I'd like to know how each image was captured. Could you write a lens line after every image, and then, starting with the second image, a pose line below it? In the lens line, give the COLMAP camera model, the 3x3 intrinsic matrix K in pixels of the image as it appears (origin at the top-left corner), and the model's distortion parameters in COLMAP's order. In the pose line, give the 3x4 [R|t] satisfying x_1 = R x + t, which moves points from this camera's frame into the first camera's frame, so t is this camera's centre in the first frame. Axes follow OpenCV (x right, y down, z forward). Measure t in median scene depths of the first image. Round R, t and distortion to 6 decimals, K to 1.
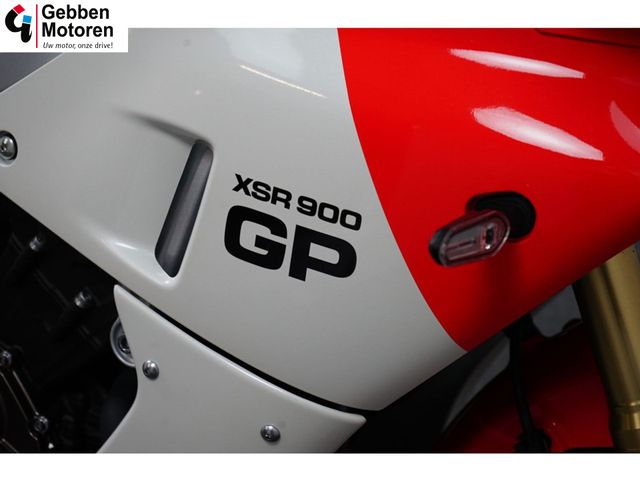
lens RADIAL K [[1282.9, 0, 320.5], [0, 1282.9, 240.6], [0, 0, 1]] dist [-0.015933, 0.000000]
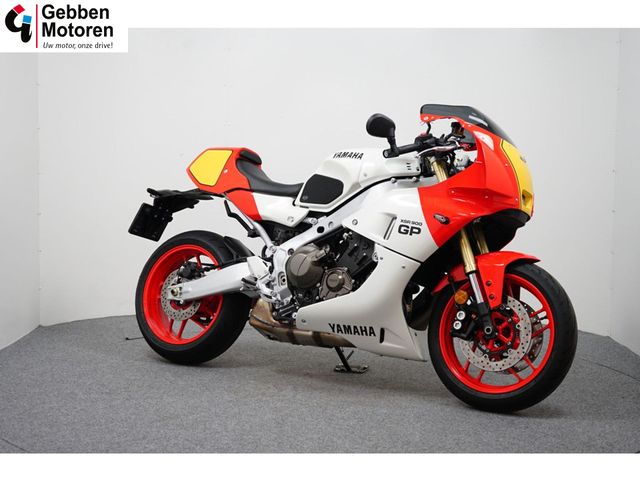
lens RADIAL K [[1014.4, 0, 320.0], [0, 1014.4, 238.6], [0, 0, 1]] dist [-0.010562, 0.000000]
pose [[0.997268, 0.065623, -0.033911, -0.270483], [-0.073700, 0.914807, -0.397110, 1.899252], [0.004962, 0.398524, 0.917144, -3.245200]]
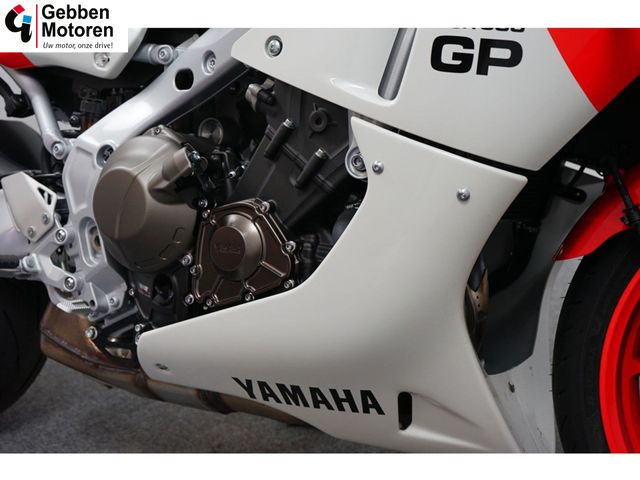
lens RADIAL K [[905.9, 0, 318.5], [0, 905.9, 240.2], [0, 0, 1]] dist [-0.054419, 0.000000]
pose [[0.998431, -0.039365, -0.039834, -0.174344], [0.030472, 0.978635, -0.203334, 0.427040], [0.046987, 0.201801, 0.978299, -0.032504]]
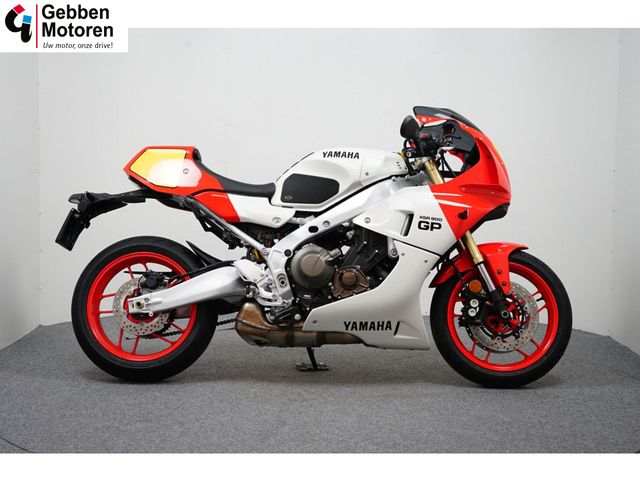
lens RADIAL K [[1014.4, 0, 318.3], [0, 1014.4, 239.1], [0, 0, 1]] dist [-0.010562, 0.000000]
pose [[0.877974, 0.022656, 0.478172, -2.809394], [0.176107, 0.913546, -0.366635, 1.746151], [-0.445139, 0.406105, 0.798079, -2.639855]]
